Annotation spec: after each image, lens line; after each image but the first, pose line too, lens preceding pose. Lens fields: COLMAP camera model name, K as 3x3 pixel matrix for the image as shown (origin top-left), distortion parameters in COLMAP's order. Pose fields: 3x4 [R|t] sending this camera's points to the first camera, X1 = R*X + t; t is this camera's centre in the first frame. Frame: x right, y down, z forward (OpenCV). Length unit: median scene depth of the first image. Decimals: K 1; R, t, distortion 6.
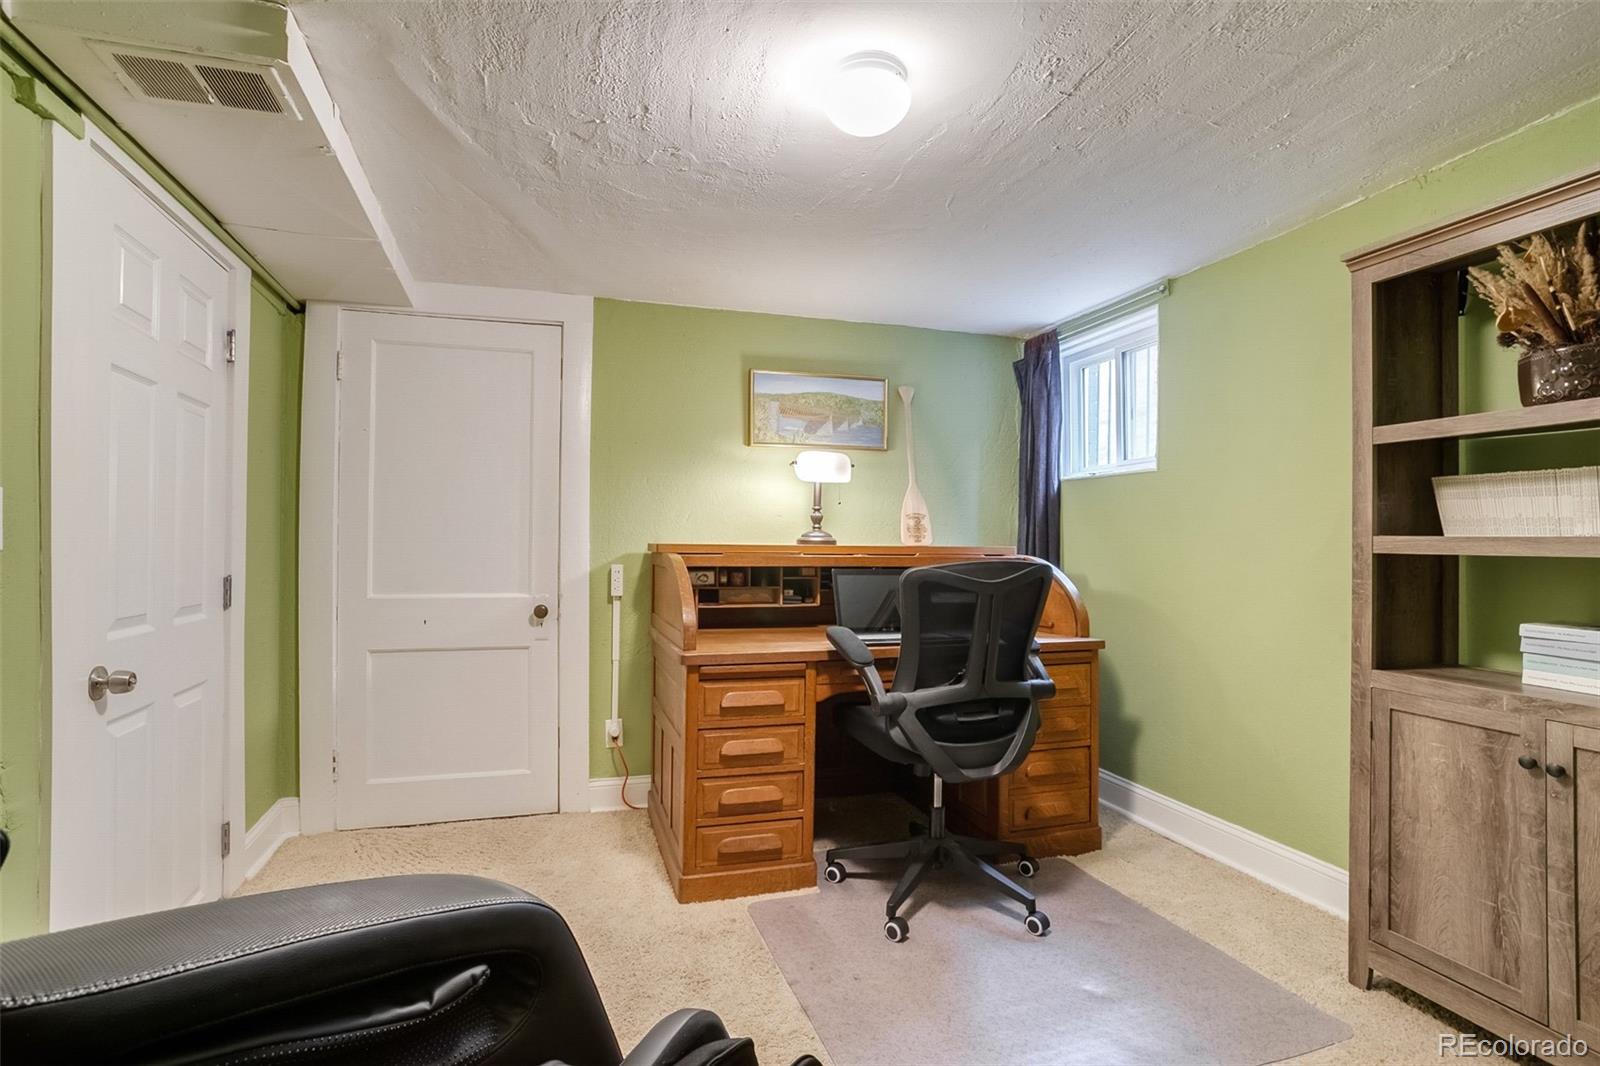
lens RADIAL K [[761.3, 0, 788.6], [0, 761.3, 538.6], [0, 0, 1]] dist [-0.064055, 0.034142]
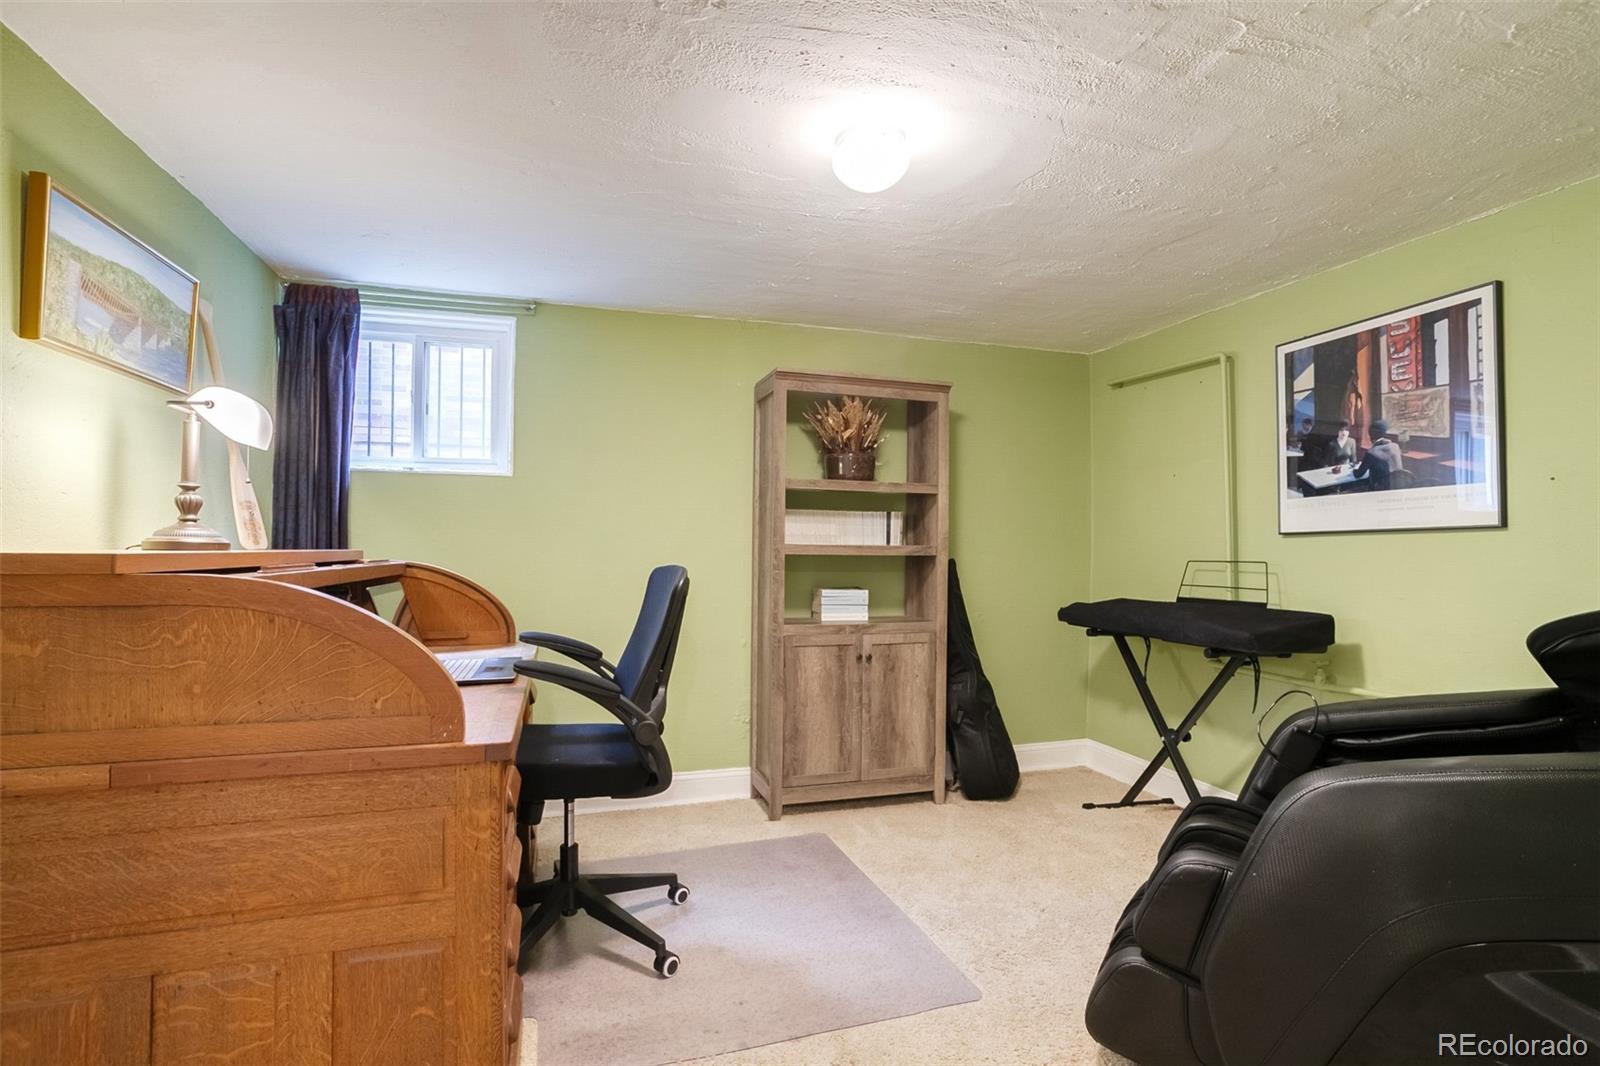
lens RADIAL K [[761.3, 0, 788.6], [0, 761.3, 538.6], [0, 0, 1]] dist [-0.064055, 0.034142]
pose [[0.011418, 0.001979, 0.999933, -0.725681], [-0.016354, 0.999865, -0.001792, -0.010091], [-0.999801, -0.016332, 0.011449, 0.781054]]
